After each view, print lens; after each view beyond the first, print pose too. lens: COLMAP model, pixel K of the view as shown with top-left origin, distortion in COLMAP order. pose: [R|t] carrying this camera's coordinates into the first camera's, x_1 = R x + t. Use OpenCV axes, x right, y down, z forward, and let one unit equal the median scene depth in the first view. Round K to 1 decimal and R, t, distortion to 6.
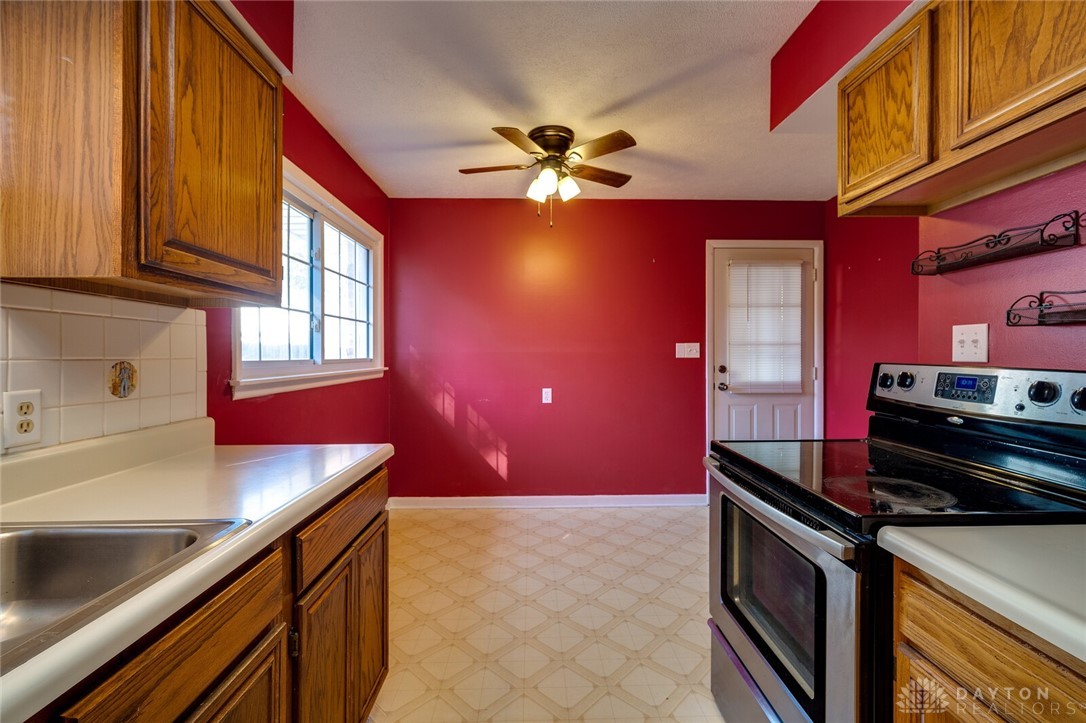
lens RADIAL K [[471.8, 0, 544.5], [0, 471.8, 356.0], [0, 0, 1]] dist [0.001360, -0.000189]
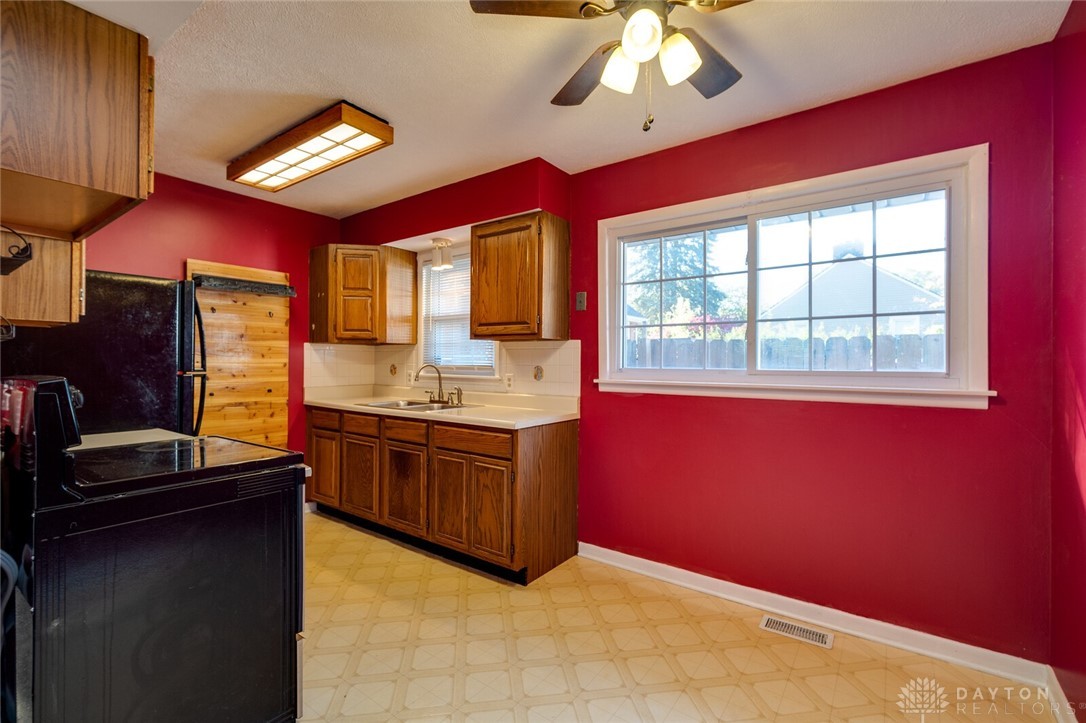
lens RADIAL K [[471.8, 0, 541.4], [0, 471.8, 361.9], [0, 0, 1]] dist [0.001360, -0.000189]
pose [[-0.620931, 0.000282, -0.783866, 1.010490], [-0.004928, 0.999979, 0.004264, -0.020077], [0.783850, 0.006510, -0.620916, 2.479131]]
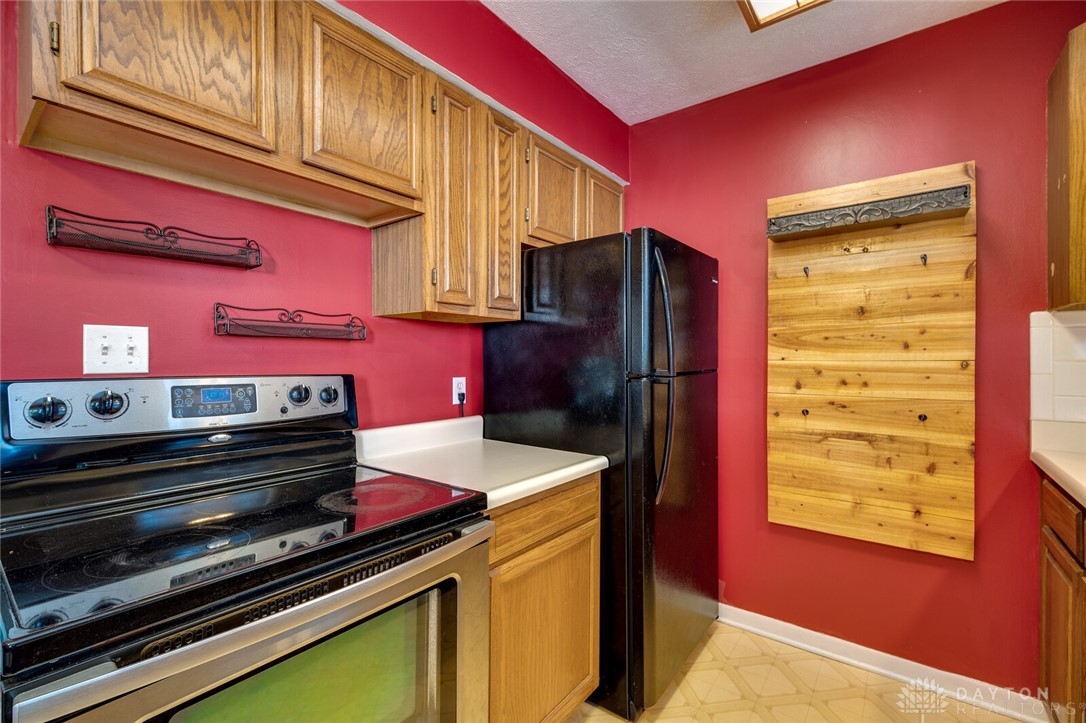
lens RADIAL K [[471.8, 0, 542.4], [0, 471.8, 358.1], [0, 0, 1]] dist [0.001360, -0.000189]
pose [[-0.773618, 0.004018, 0.633639, -0.149476], [0.006497, 0.999978, 0.001591, -0.010299], [-0.633619, 0.005347, -0.773627, 1.268456]]
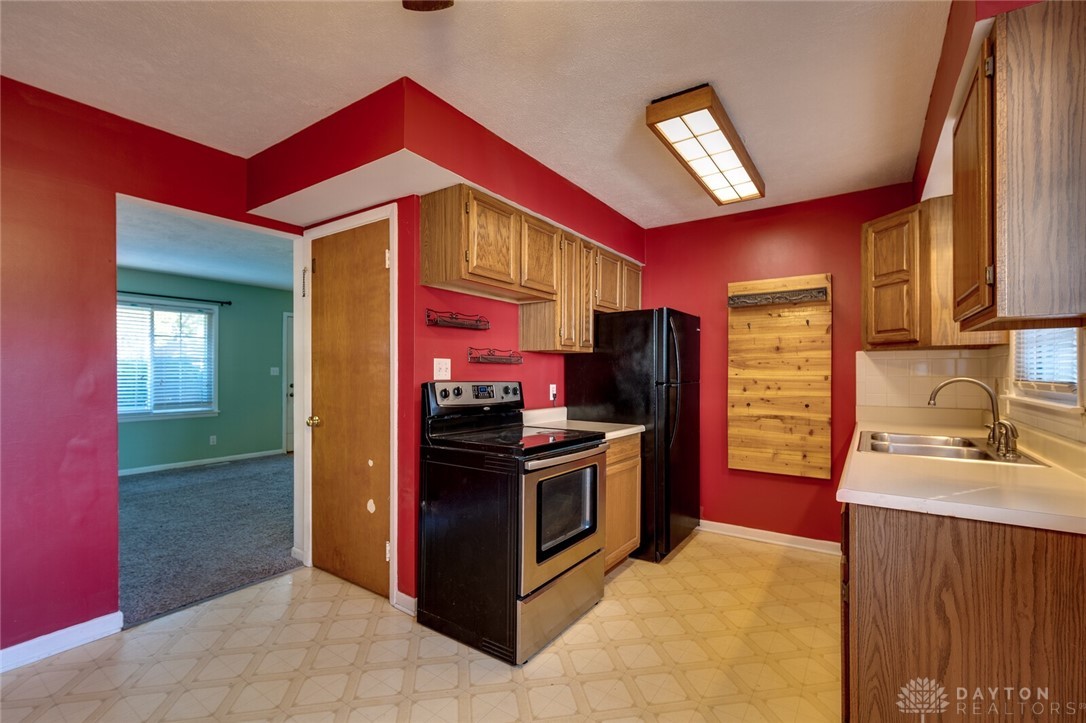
lens RADIAL K [[471.8, 0, 544.2], [0, 471.8, 371.3], [0, 0, 1]] dist [0.001360, -0.000189]
pose [[-0.806342, 0.003166, 0.591441, -0.487986], [0.002529, 0.999995, -0.001905, -0.016286], [-0.591444, -0.000040, -0.806346, 2.399972]]
